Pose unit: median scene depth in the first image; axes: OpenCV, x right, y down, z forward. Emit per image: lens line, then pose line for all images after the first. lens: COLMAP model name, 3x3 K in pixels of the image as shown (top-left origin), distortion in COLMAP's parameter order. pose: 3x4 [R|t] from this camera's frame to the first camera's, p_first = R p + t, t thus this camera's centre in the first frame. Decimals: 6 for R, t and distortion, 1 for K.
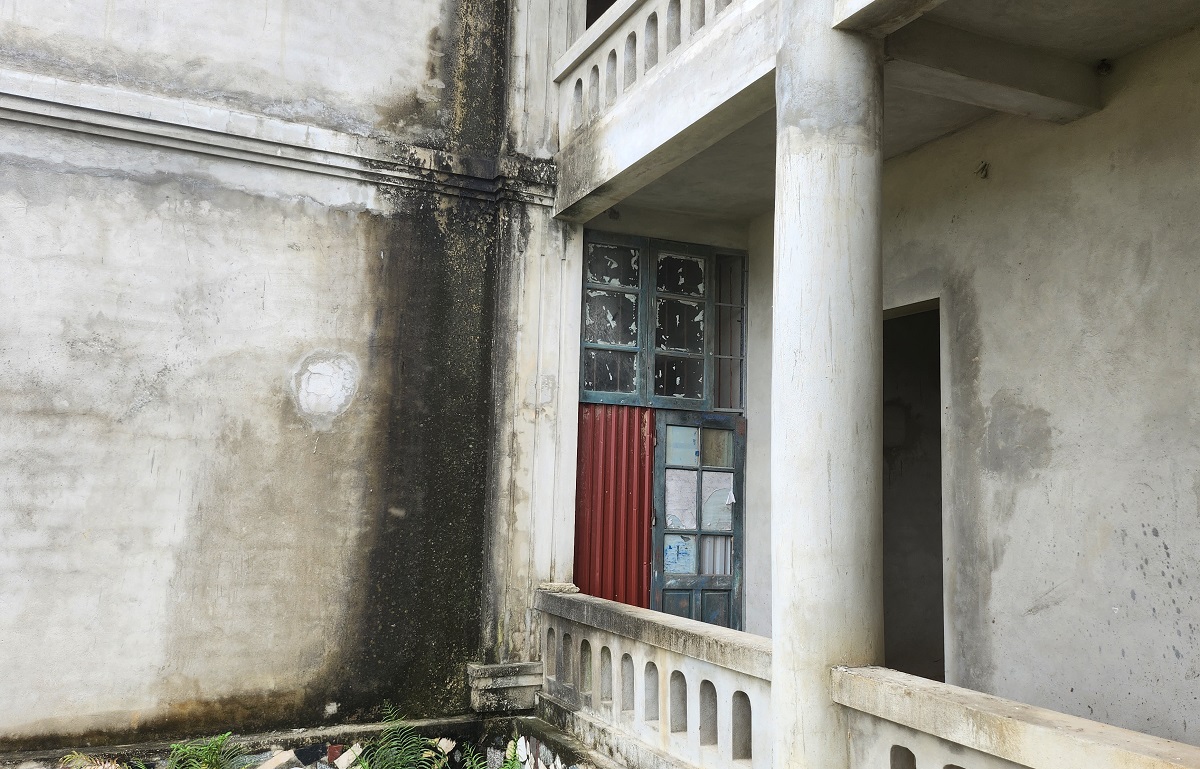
lens RADIAL K [[951.5, 0, 598.1], [0, 951.5, 384.7], [0, 0, 1]] dist [0.006234, 0.002164]
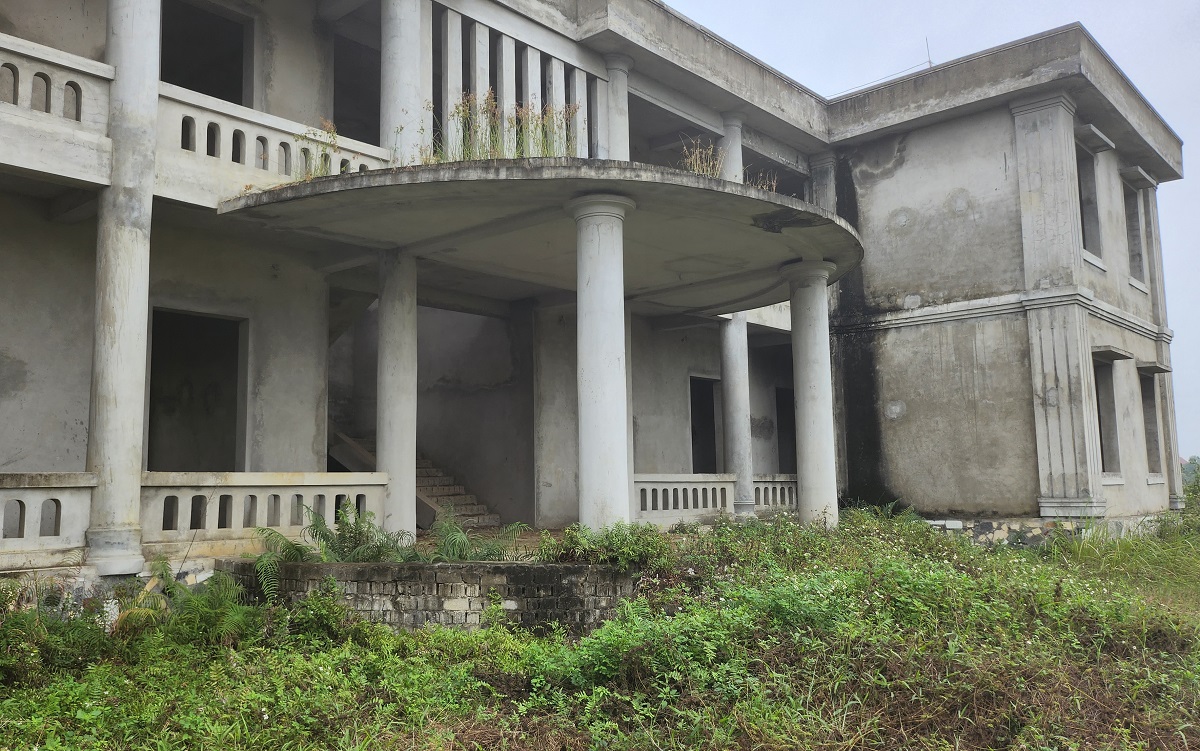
lens RADIAL K [[994.7, 0, 597.4], [0, 994.7, 374.6], [0, 0, 1]] dist [0.011455, 0.003353]
pose [[-0.412574, 0.081286, 0.907290, -1.895688], [-0.102421, 0.985555, -0.134872, 0.211824], [-0.905148, -0.148570, -0.398289, 0.760888]]
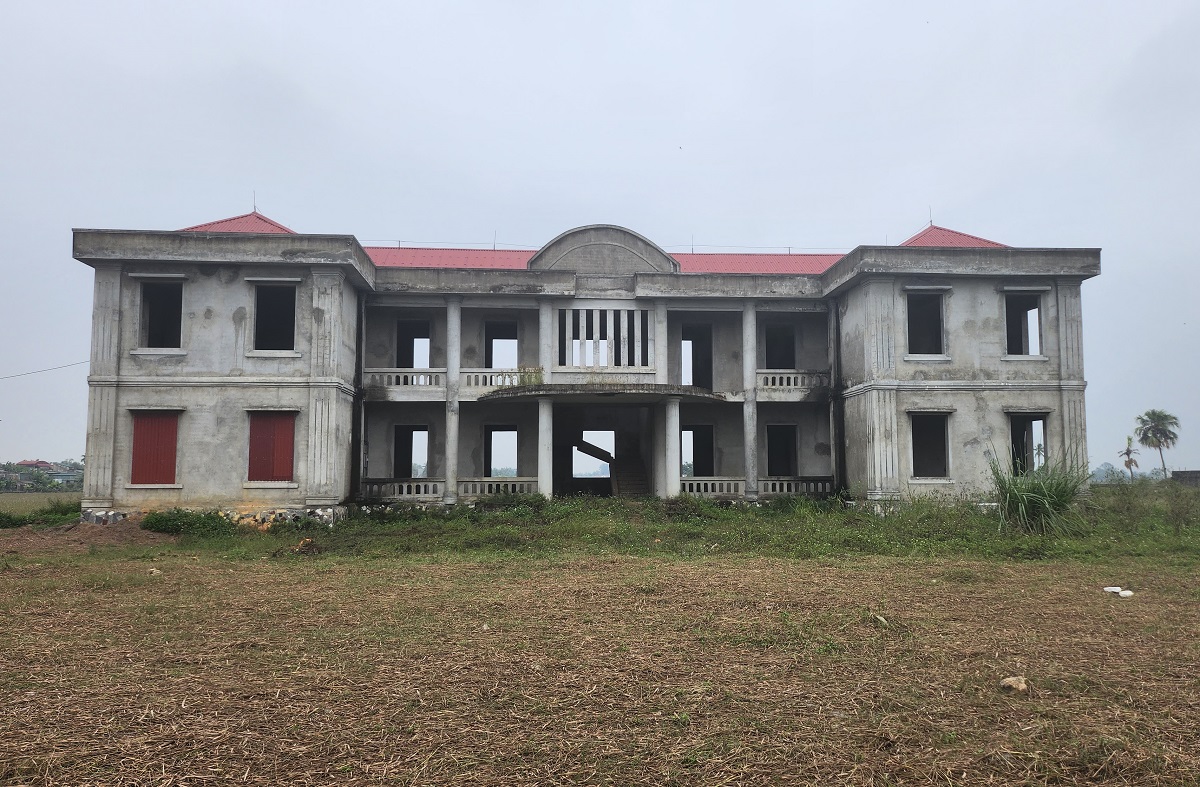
lens RADIAL K [[1041.0, 0, 600.9], [0, 1041.0, 388.1], [0, 0, 1]] dist [0.040583, 0.001932]
pose [[0.324135, 0.057072, 0.944288, -6.303659], [-0.096219, 0.994991, -0.027108, -0.279976], [-0.941105, -0.082071, 0.328003, -2.434289]]
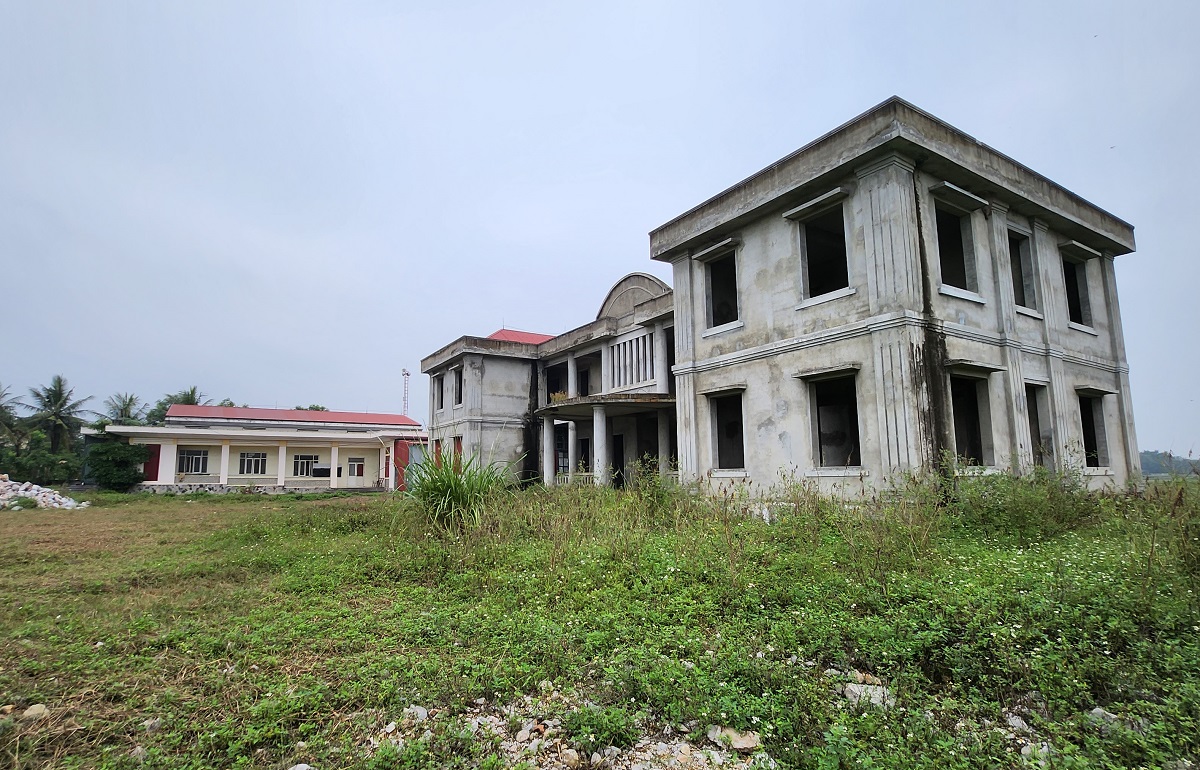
lens RADIAL K [[608.1, 0, 600.9], [0, 608.1, 394.5], [0, 0, 1]] dist [-0.002104, -0.000071]
pose [[0.989116, -0.019160, 0.145882, -0.407832], [0.021805, 0.999625, -0.016554, -0.457525], [-0.145510, 0.019555, 0.989164, -5.405162]]
